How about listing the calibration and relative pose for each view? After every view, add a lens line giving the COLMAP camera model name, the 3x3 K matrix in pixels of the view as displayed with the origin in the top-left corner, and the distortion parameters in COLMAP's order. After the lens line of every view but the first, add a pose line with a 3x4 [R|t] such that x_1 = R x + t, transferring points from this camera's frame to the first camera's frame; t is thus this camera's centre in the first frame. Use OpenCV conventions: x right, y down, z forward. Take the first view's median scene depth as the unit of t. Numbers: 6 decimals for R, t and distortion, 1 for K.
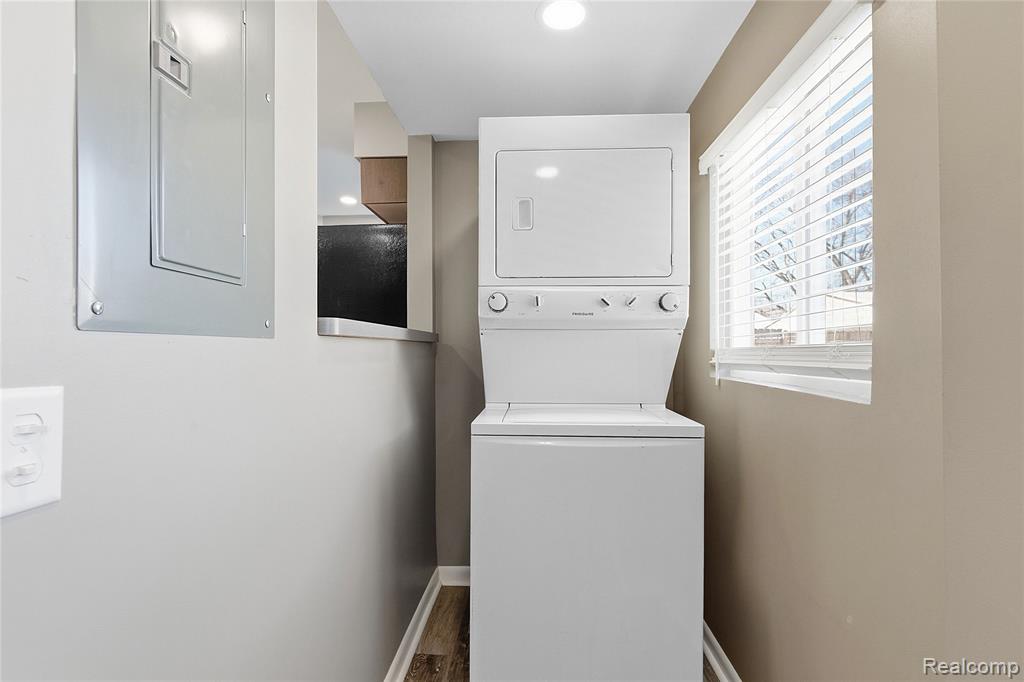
lens RADIAL K [[473.1, 0, 513.7], [0, 473.1, 344.5], [0, 0, 1]] dist [0.000041, -0.000939]
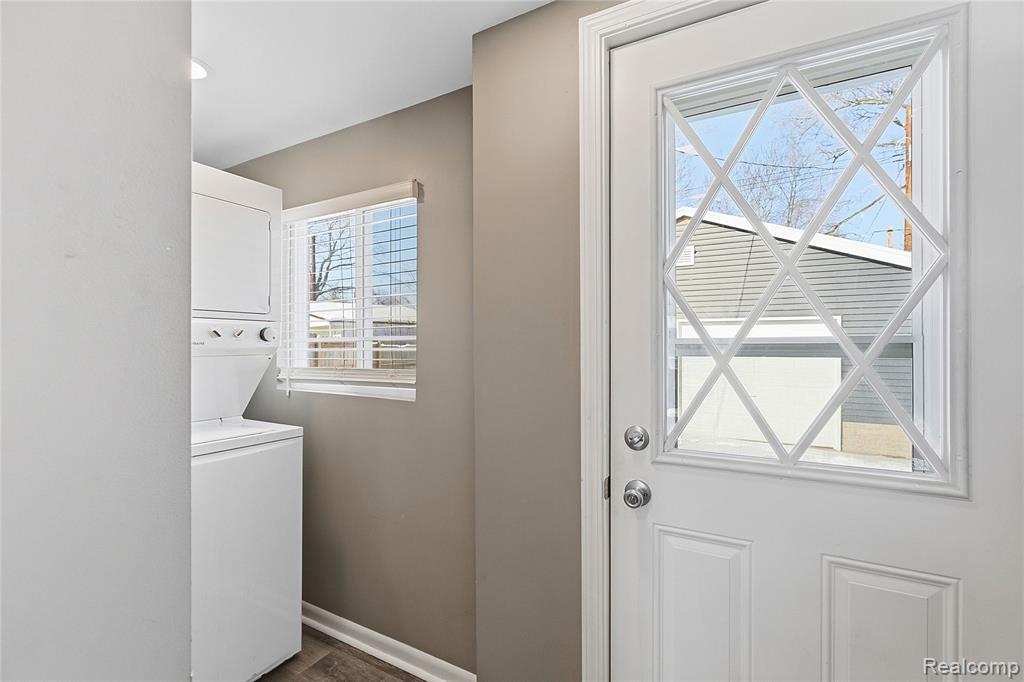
lens RADIAL K [[477.9, 0, 512.7], [0, 477.9, 341.1], [0, 0, 1]] dist [-0.003823, -0.000170]
pose [[0.444616, 0.005107, 0.895707, -0.524953], [-0.010143, 0.999948, -0.000667, -0.077346], [-0.895664, -0.008789, 0.444645, -0.156354]]
